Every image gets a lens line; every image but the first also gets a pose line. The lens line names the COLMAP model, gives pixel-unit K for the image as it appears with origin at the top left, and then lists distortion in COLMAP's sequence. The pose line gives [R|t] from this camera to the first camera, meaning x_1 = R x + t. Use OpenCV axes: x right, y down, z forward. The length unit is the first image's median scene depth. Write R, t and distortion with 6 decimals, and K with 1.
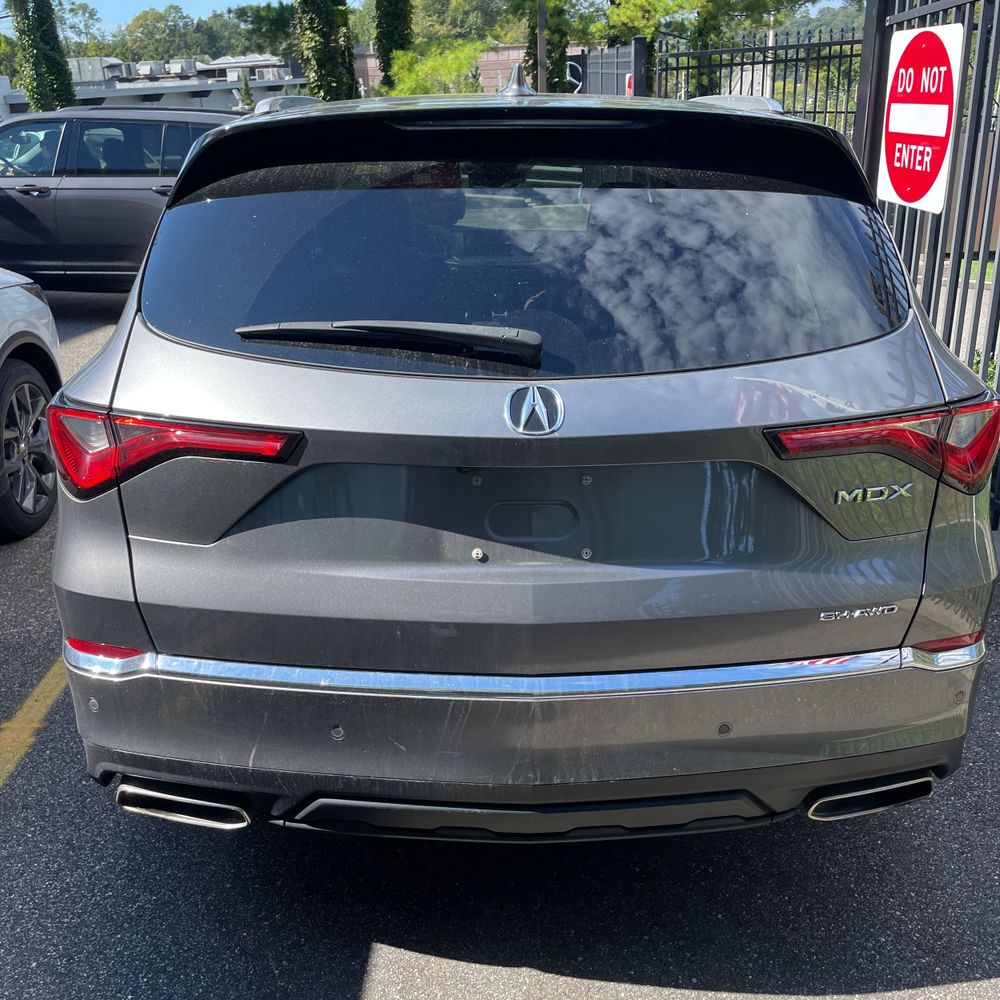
lens RADIAL K [[1014.7, 0, 499.2], [0, 1014.7, 488.3], [0, 0, 1]] dist [0.104314, -0.153672]
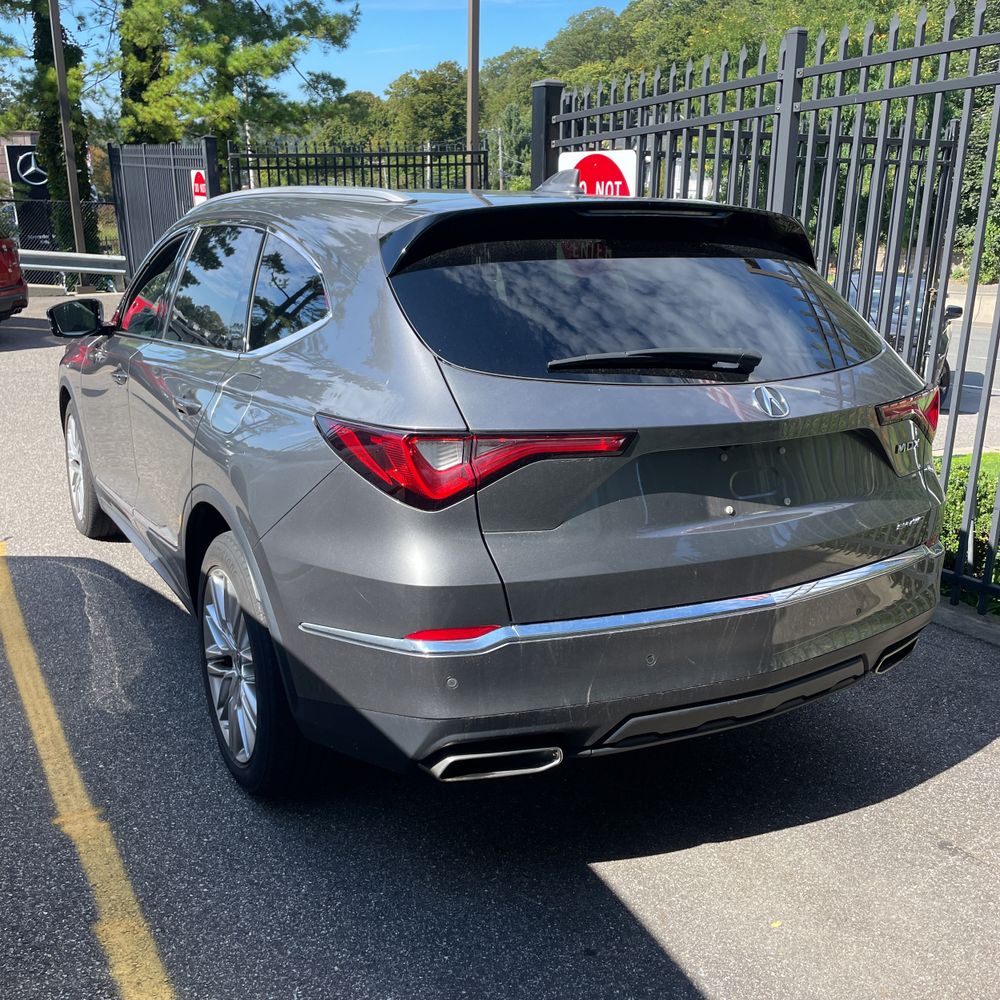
lens RADIAL K [[1030.1, 0, 484.9], [0, 1030.1, 496.9], [0, 0, 1]] dist [0.090792, -0.134268]
pose [[0.873426, -0.104243, 0.475668, -0.125771], [0.143385, 0.988567, -0.046641, 0.008248], [-0.465368, 0.108941, 0.878388, -0.012230]]
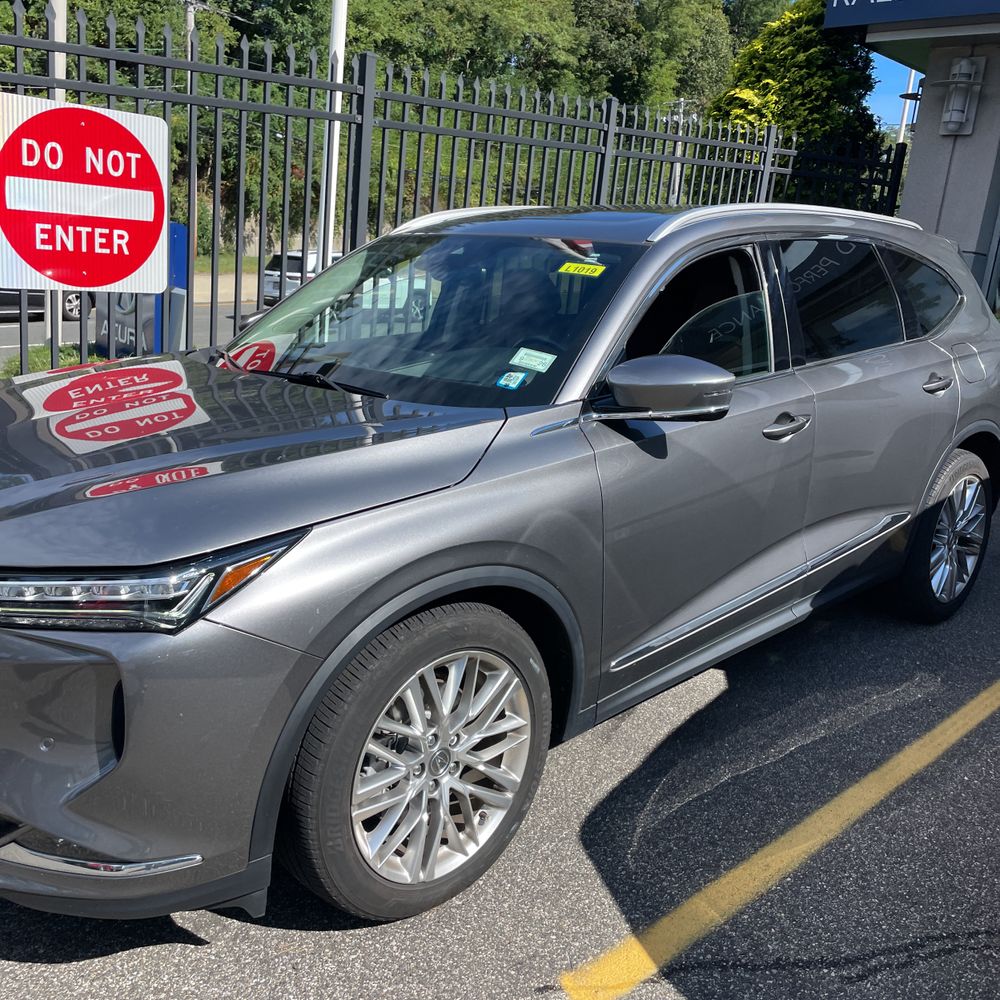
lens RADIAL K [[1022.6, 0, 474.8], [0, 1022.6, 483.9], [0, 0, 1]] dist [0.081722, -0.103088]
pose [[-0.680677, -0.186270, 0.708507, -0.194383], [0.206230, 0.879300, 0.429303, -0.159527], [-0.702956, 0.438332, -0.560105, 0.481494]]
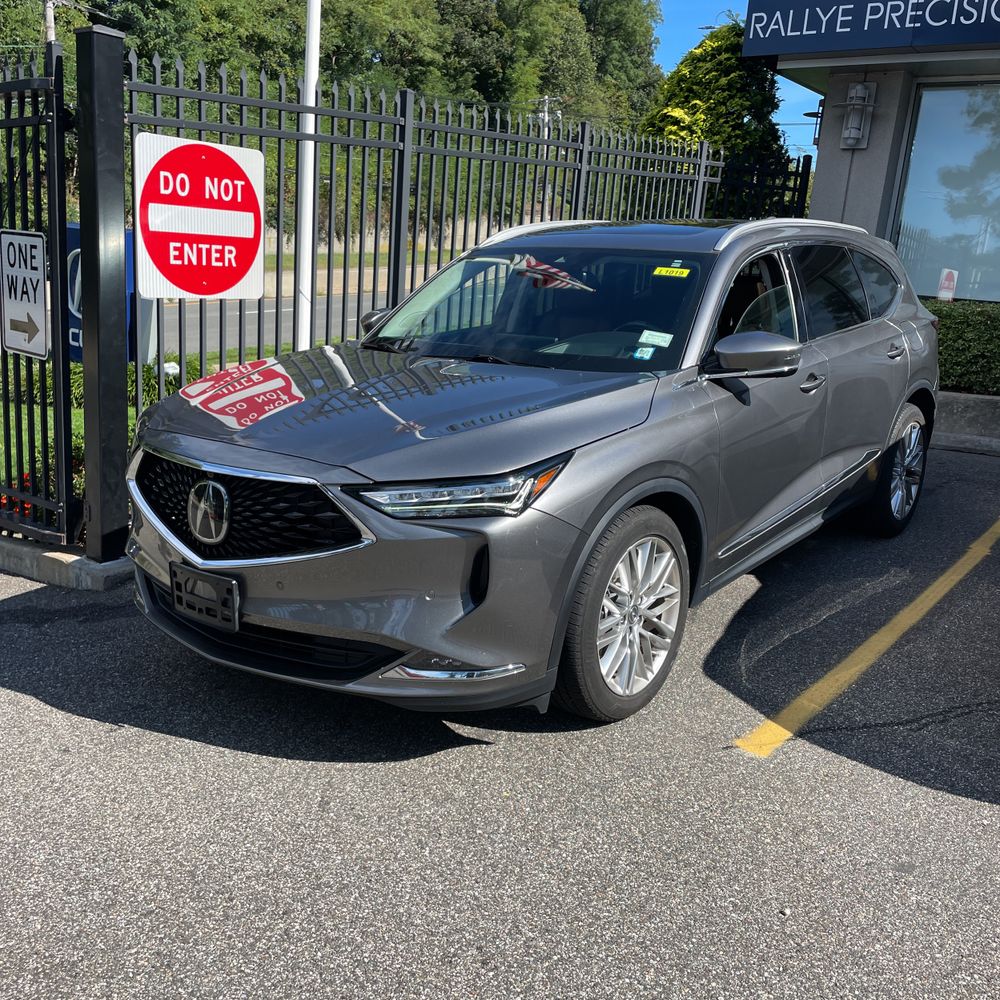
lens RADIAL K [[1030.1, 0, 484.9], [0, 1030.1, 496.9], [0, 0, 1]] dist [0.090792, -0.134268]
pose [[-0.776676, -0.159107, 0.609475, -0.198397], [0.189767, 0.863518, 0.467254, -0.196880], [-0.600635, 0.478563, -0.640480, 0.582660]]
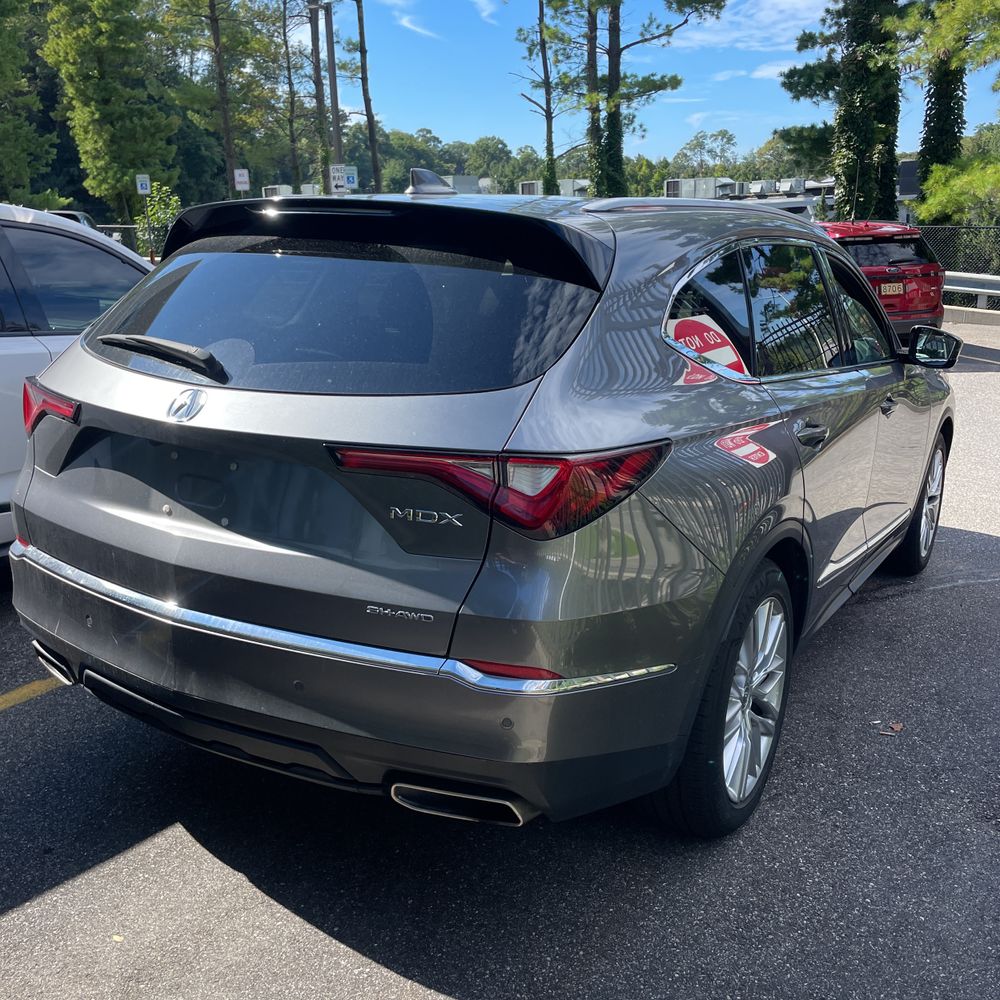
lens RADIAL K [[1014.7, 0, 499.2], [0, 1014.7, 488.3], [0, 0, 1]] dist [0.104314, -0.153672]
pose [[0.846081, 0.151944, -0.510940, 0.134365], [-0.203016, 0.978127, -0.045305, 0.001183], [0.492880, 0.142061, 0.858422, 0.004253]]
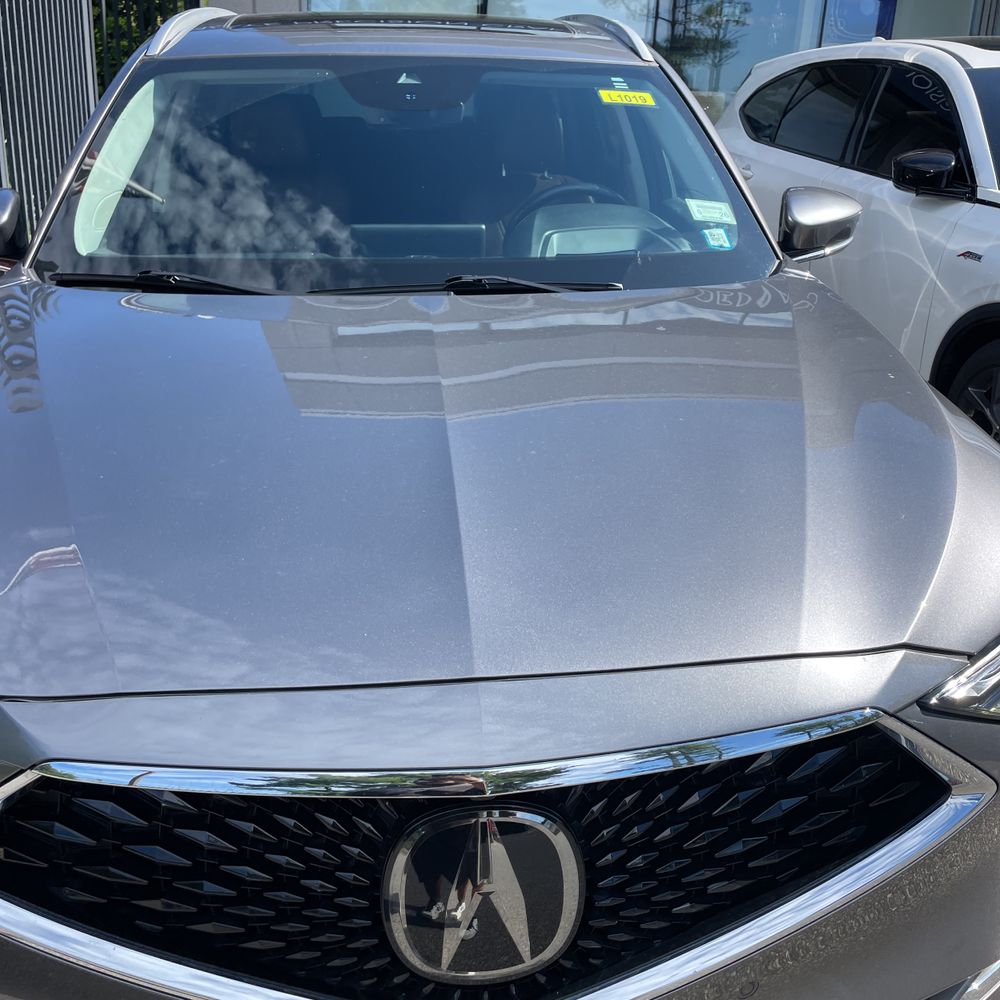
lens RADIAL K [[1025.0, 0, 501.3], [0, 1025.0, 481.5], [0, 0, 1]] dist [0.094934, -0.121083]
pose [[-0.994387, 0.028957, -0.101763, 0.003433], [-0.043833, 0.762638, 0.645339, -0.168204], [0.096295, 0.646177, -0.757088, 0.507586]]
